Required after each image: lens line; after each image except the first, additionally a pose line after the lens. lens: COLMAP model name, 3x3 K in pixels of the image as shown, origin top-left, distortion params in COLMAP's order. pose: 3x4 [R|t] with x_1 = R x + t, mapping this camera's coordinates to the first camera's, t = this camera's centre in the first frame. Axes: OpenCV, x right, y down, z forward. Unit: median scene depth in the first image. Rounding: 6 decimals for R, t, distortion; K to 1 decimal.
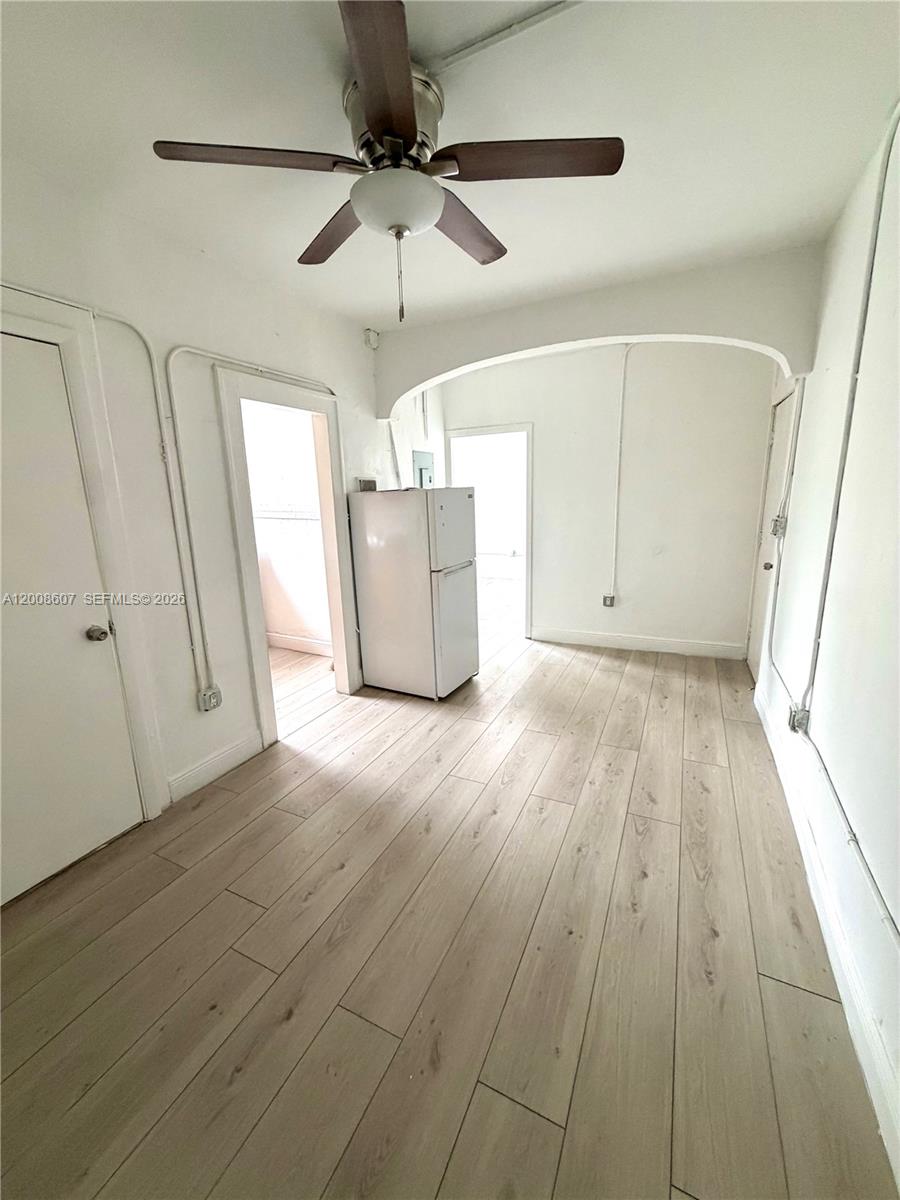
lens RADIAL K [[479.0, 0, 450.1], [0, 479.0, 597.2], [0, 0, 1]] dist [-0.000105, -0.000017]
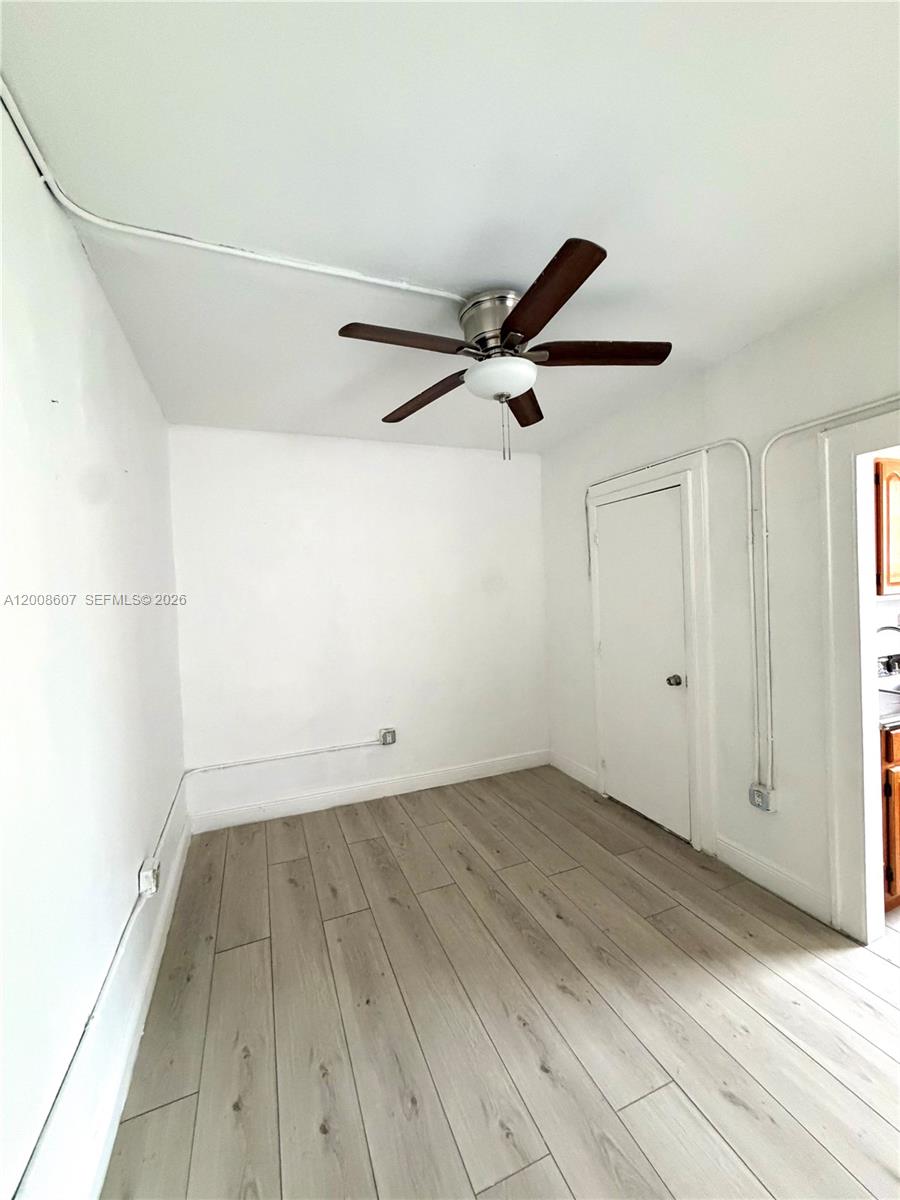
lens RADIAL K [[479.0, 0, 450.1], [0, 479.0, 597.2], [0, 0, 1]] dist [-0.000105, -0.000017]
pose [[-0.665284, 0.069373, -0.743360, 0.733695], [-0.102117, 0.977861, 0.182649, -0.355714], [0.739573, 0.197423, -0.643471, 1.390443]]
